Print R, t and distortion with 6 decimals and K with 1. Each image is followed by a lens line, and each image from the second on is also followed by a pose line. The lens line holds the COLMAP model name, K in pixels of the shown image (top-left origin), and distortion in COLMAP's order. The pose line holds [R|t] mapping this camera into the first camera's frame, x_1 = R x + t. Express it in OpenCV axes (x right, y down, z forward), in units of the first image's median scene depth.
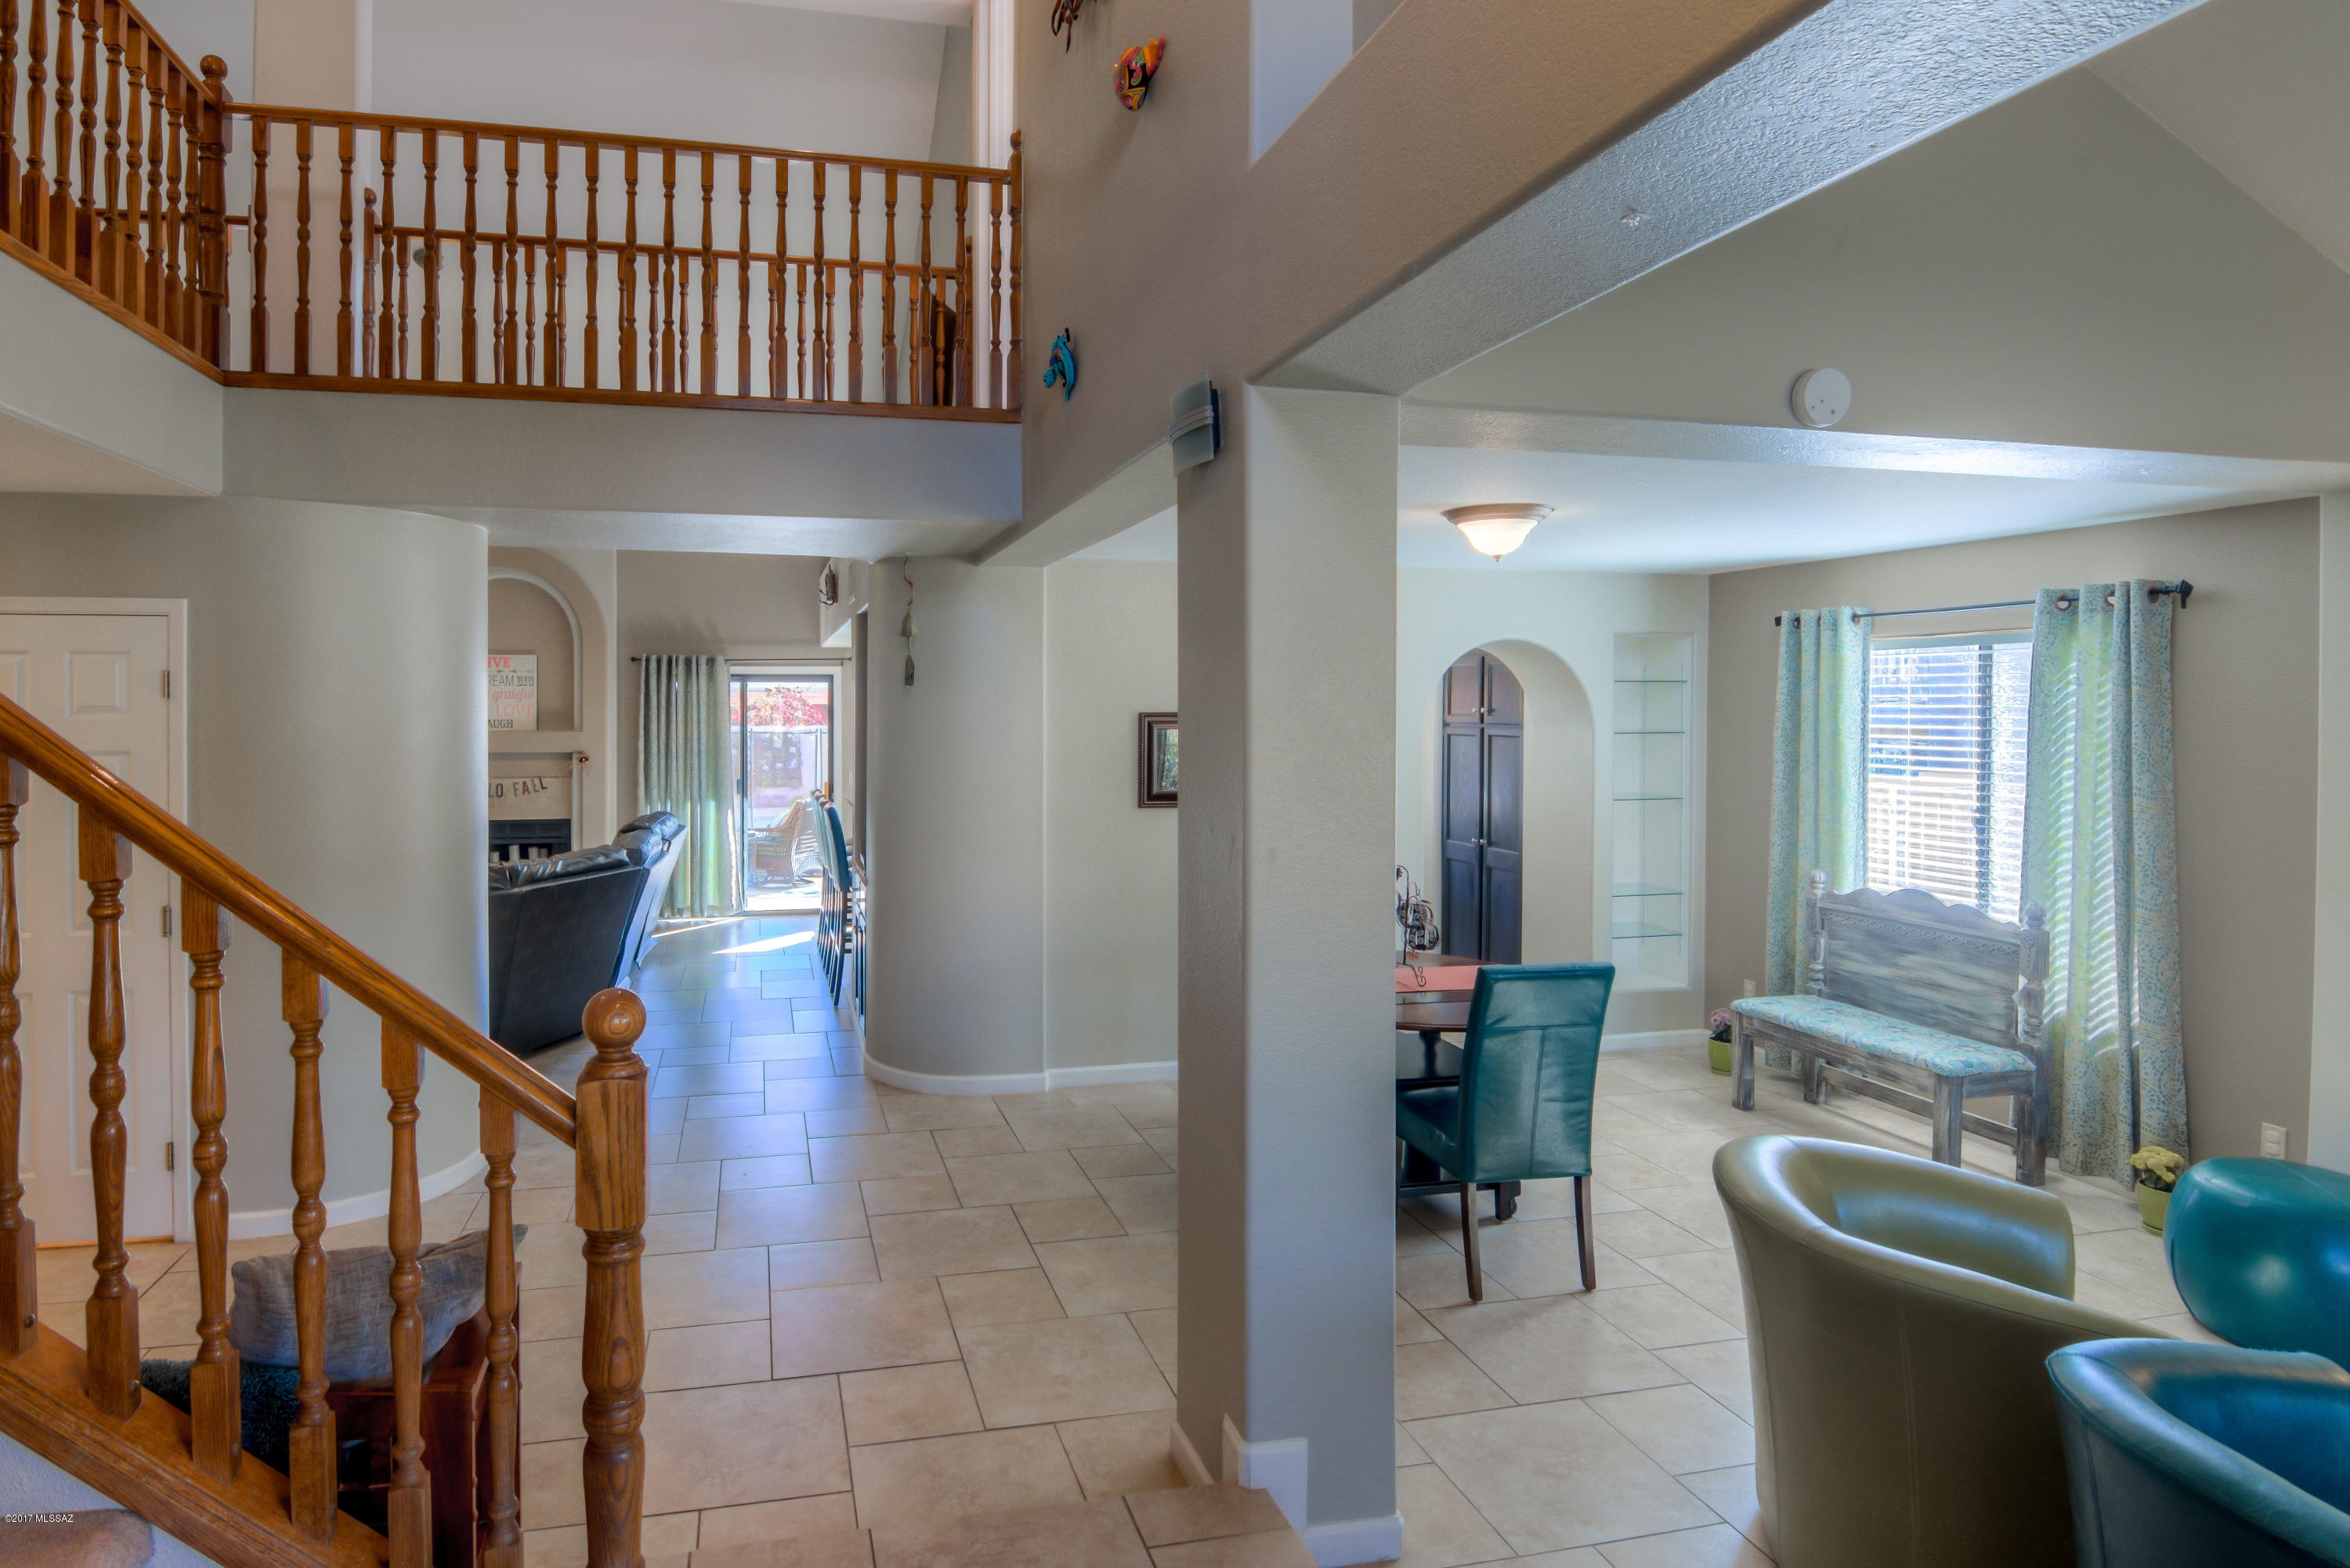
lens RADIAL K [[1263.5, 0, 1112.3], [0, 1263.5, 714.5], [0, 0, 1]] dist [-0.053074, -0.000053]
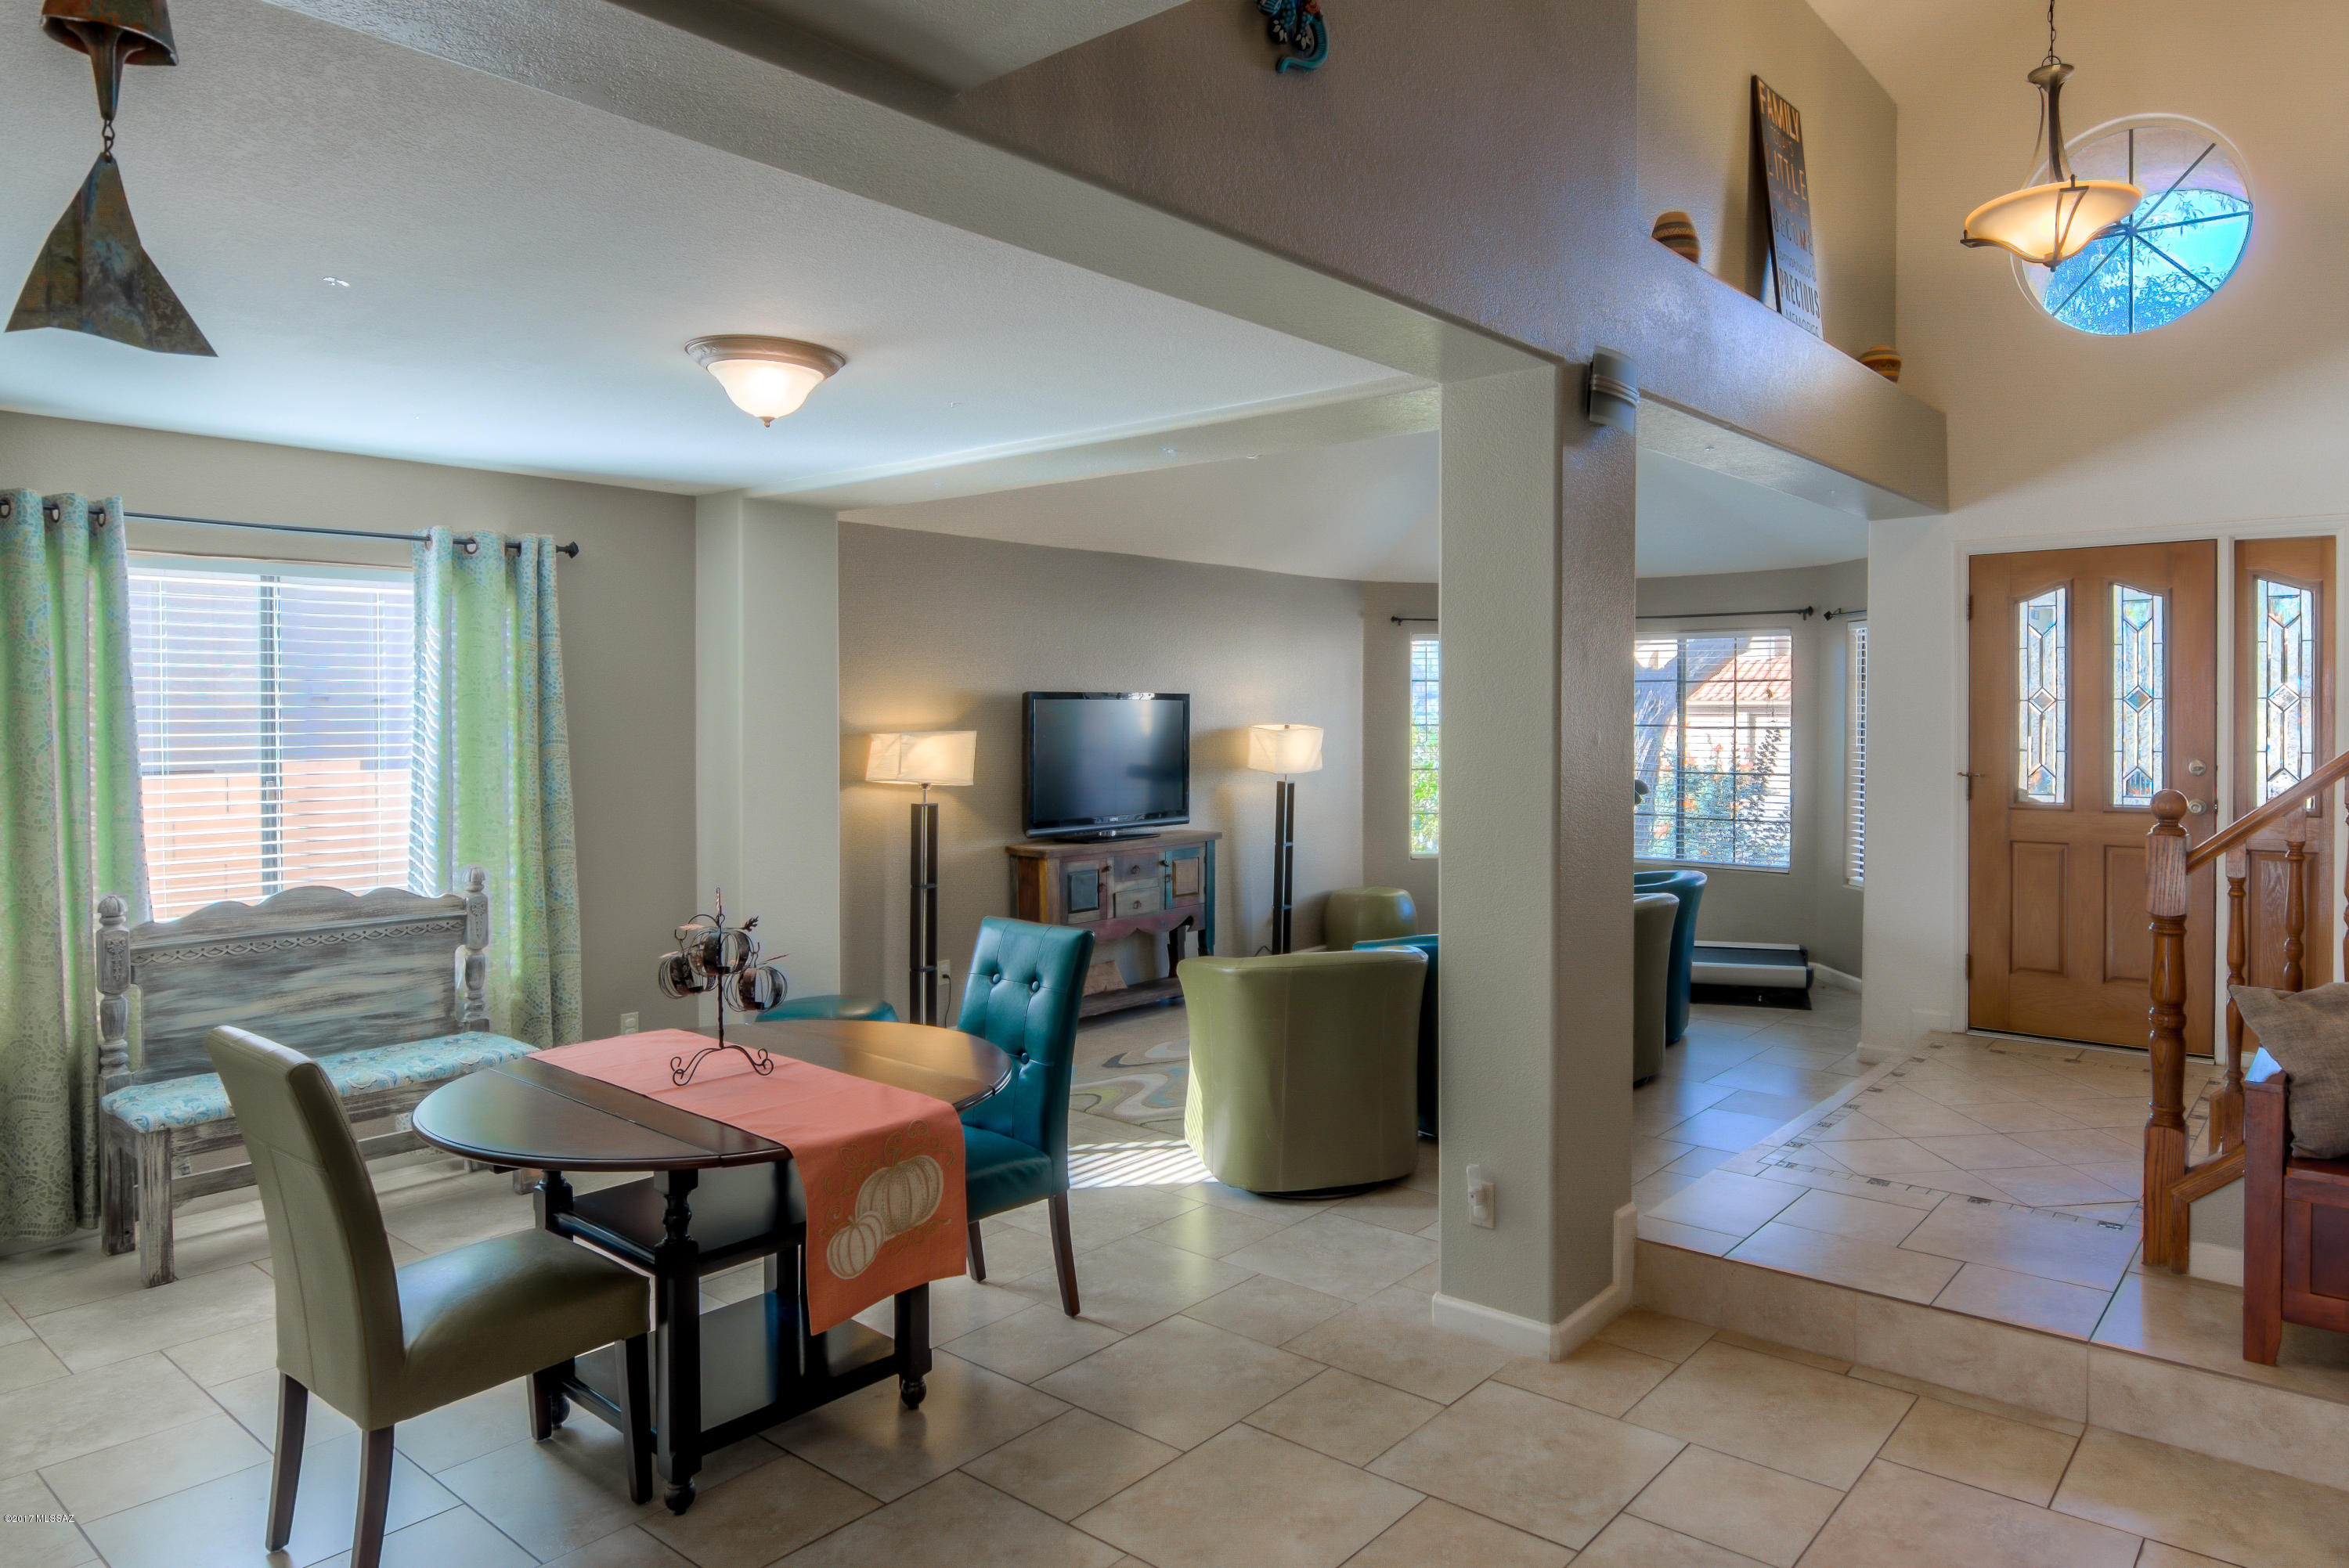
lens RADIAL K [[1495.2, 0, 1179.8], [0, 1495.2, 728.6], [0, 0, 1]] dist [-0.027315, 0.000856]
pose [[-0.559443, -0.012556, 0.828773, -0.439752], [0.005455, 0.999808, 0.018829, 0.027726], [-0.828851, 0.015055, -0.559267, 1.083256]]
